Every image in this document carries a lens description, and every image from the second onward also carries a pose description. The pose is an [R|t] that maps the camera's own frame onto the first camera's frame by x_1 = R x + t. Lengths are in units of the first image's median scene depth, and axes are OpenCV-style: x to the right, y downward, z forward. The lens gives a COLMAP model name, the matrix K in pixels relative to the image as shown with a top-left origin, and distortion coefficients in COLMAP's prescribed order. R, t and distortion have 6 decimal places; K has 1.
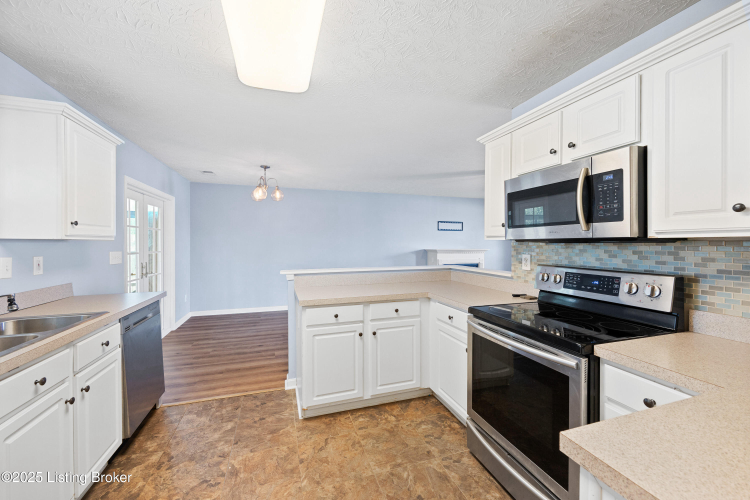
lens RADIAL K [[292.8, 0, 374.1], [0, 292.8, 247.6], [0, 0, 1]] dist [0.001015, -0.000713]
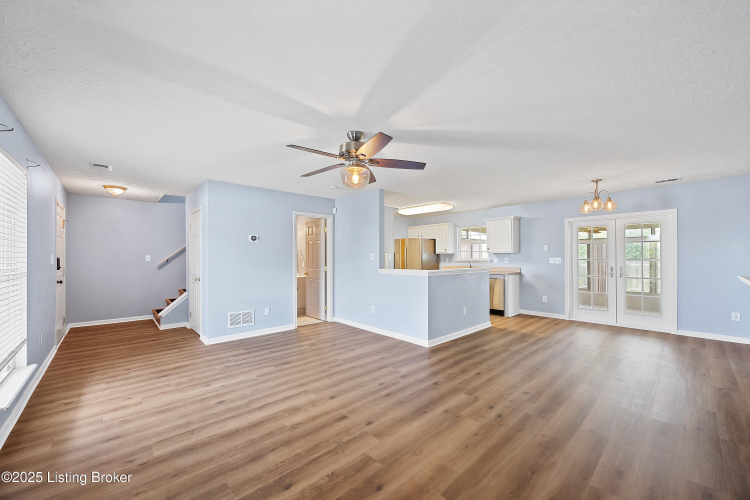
lens RADIAL K [[292.8, 0, 373.6], [0, 292.8, 256.4], [0, 0, 1]] dist [0.001015, -0.000713]
pose [[-0.915059, 0.002969, -0.403310, 1.486870], [-0.002242, 0.999920, 0.012448, -0.023388], [0.403314, 0.012295, -0.914979, 3.103473]]
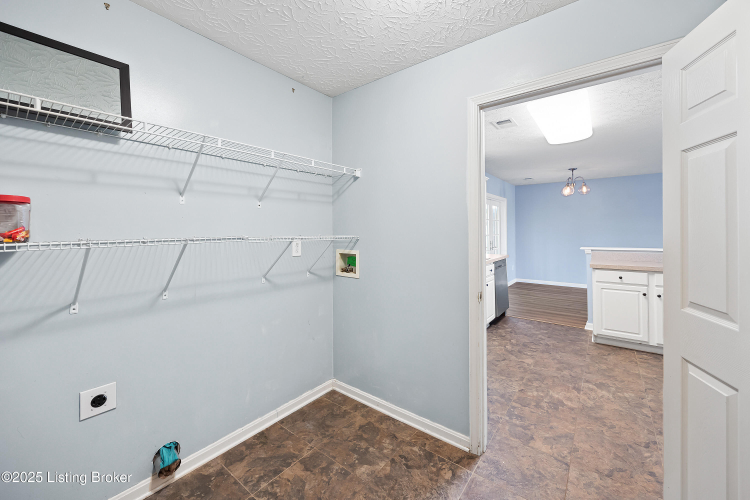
lens RADIAL K [[292.8, 0, 371.8], [0, 292.8, 228.3], [0, 0, 1]] dist [0.001015, -0.000713]
pose [[0.546503, -0.013487, -0.837349, 0.411490], [-0.001263, 0.999856, -0.016929, 0.013800], [0.837456, 0.010309, 0.546407, -0.823272]]
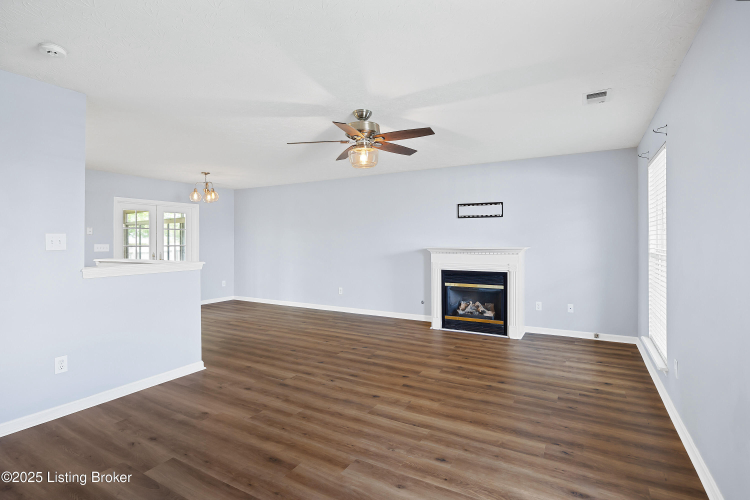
lens RADIAL K [[367.0, 0, 376.9], [0, 367.0, 247.3], [0, 0, 1]] dist [-0.010356, -0.000241]
pose [[0.669227, 0.009934, -0.742991, 2.180218], [-0.008503, 0.999948, 0.005711, 0.007875], [0.743009, 0.002496, 0.669277, 1.005677]]
